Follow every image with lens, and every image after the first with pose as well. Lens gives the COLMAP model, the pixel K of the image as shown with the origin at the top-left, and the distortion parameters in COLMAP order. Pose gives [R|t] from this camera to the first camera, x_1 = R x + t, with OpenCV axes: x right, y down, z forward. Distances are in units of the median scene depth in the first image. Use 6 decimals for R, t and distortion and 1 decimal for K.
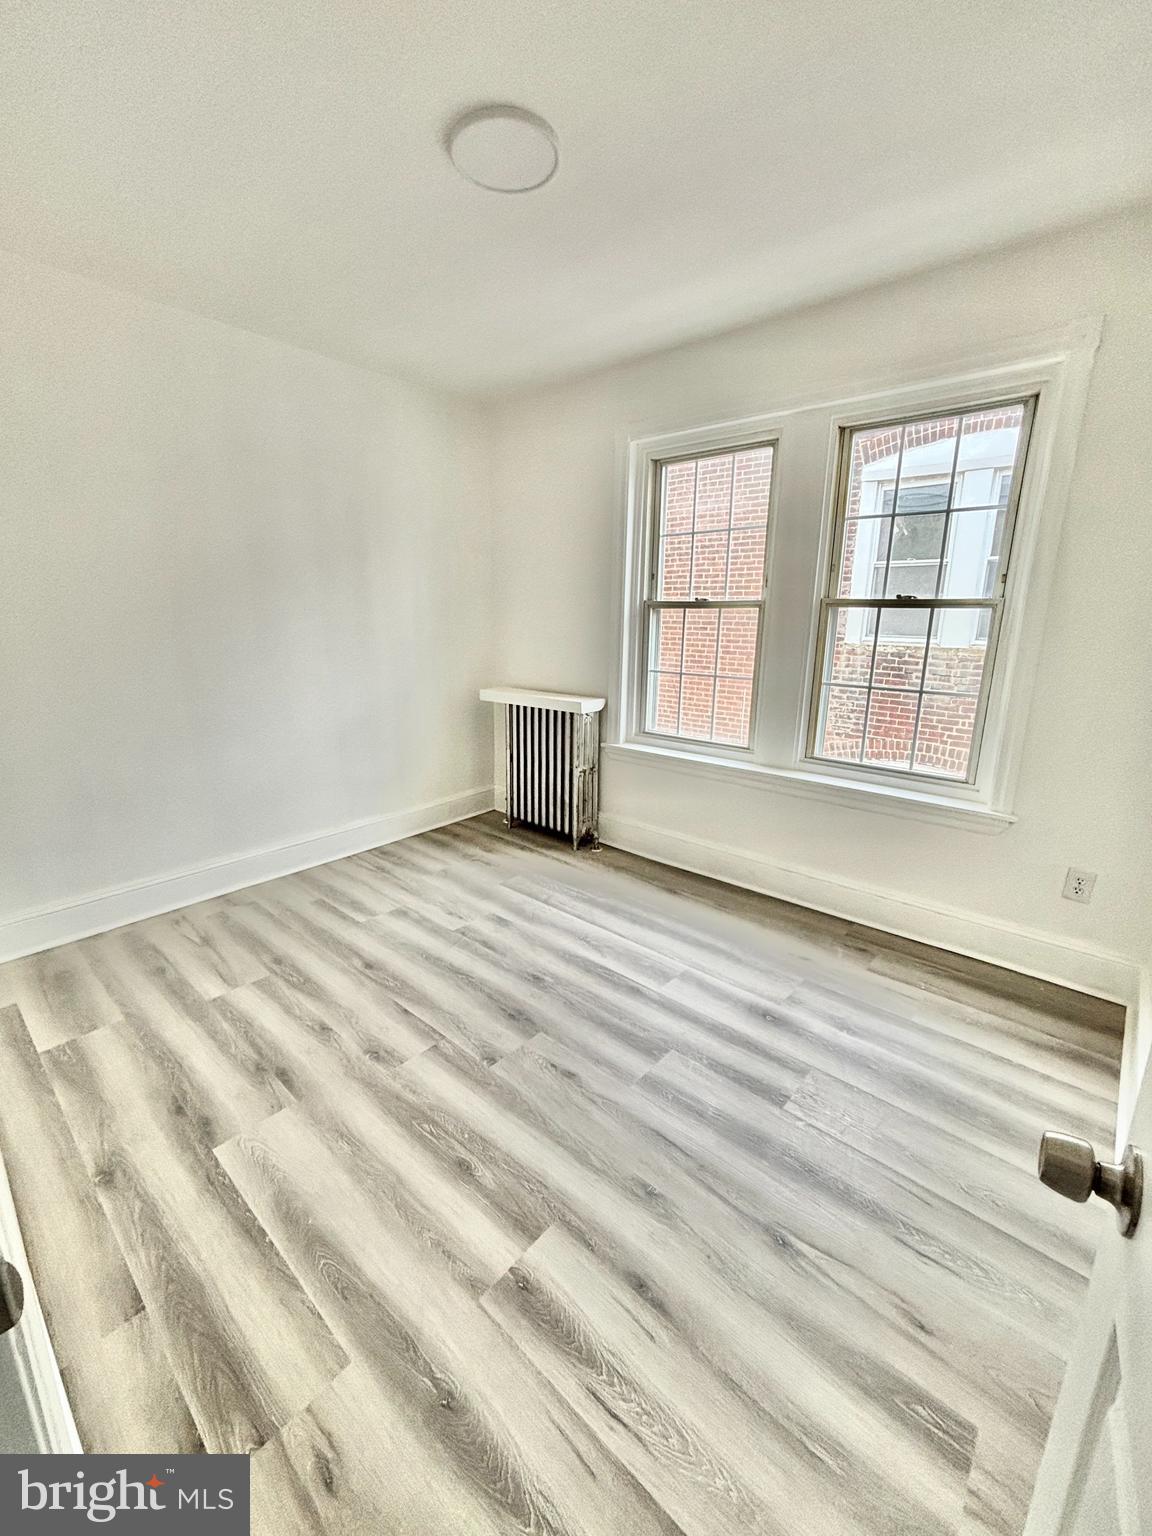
lens RADIAL K [[626.1, 0, 587.3], [0, 626.1, 769.3], [0, 0, 1]] dist [0.003702, 0.000684]
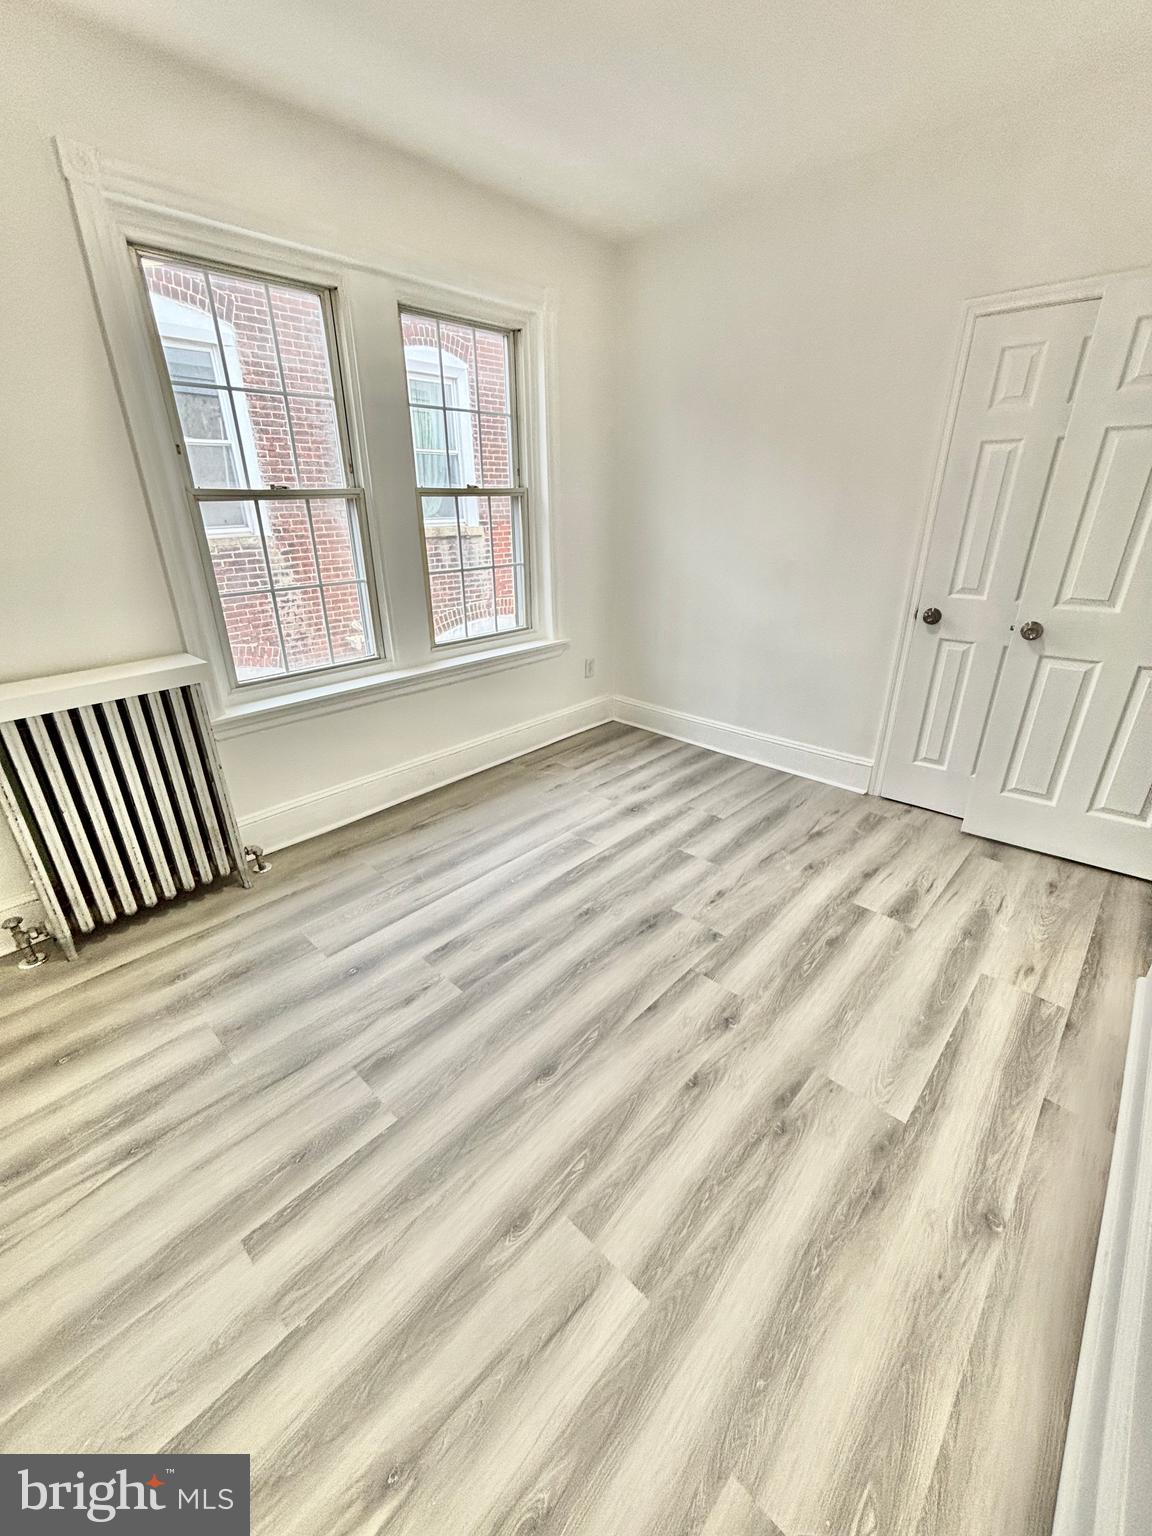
lens RADIAL K [[621.3, 0, 575.4], [0, 621.3, 761.8], [0, 0, 1]] dist [0.001472, 0.000173]
pose [[0.045600, -0.402873, 0.914119, -0.896281], [0.255113, 0.889425, 0.379264, -0.242518], [-0.965835, 0.215909, 0.143336, 0.882793]]
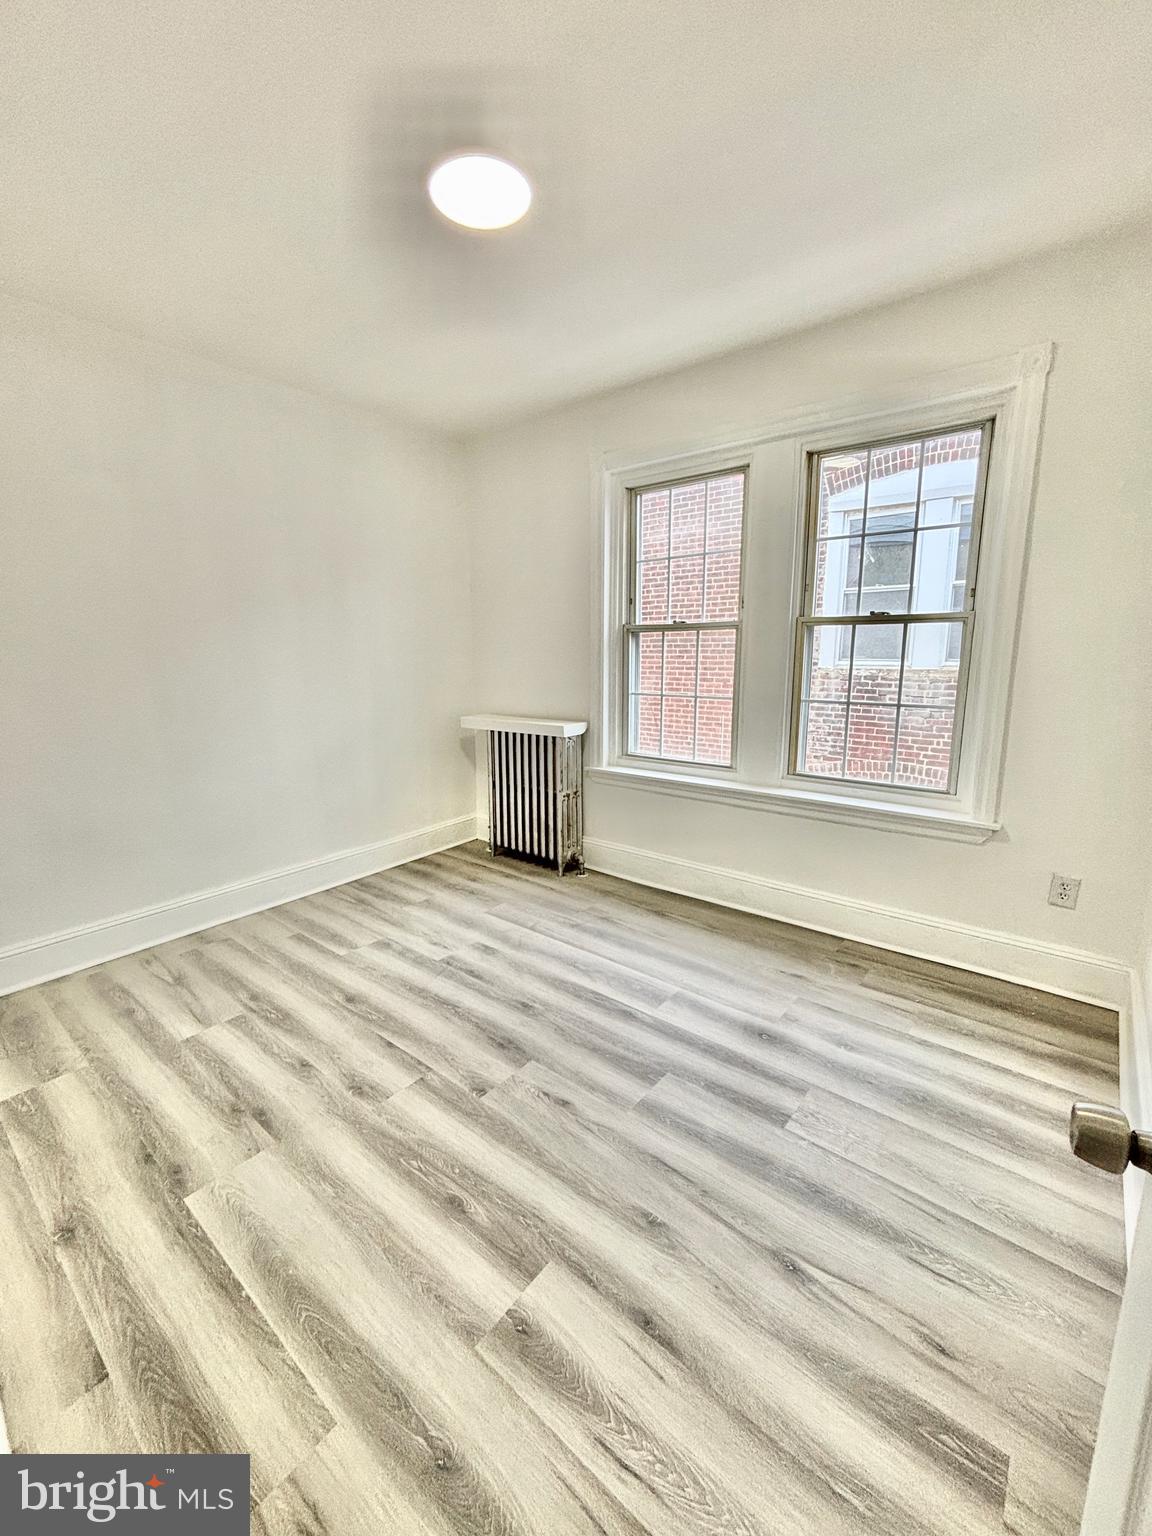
lens RADIAL K [[626.1, 0, 587.3], [0, 626.1, 769.3], [0, 0, 1]] dist [0.003702, 0.000684]
pose [[0.999161, -0.025248, 0.032249, -0.008055], [0.026950, 0.998206, -0.053469, 0.024147], [-0.030841, 0.054293, 0.998049, 0.009388]]
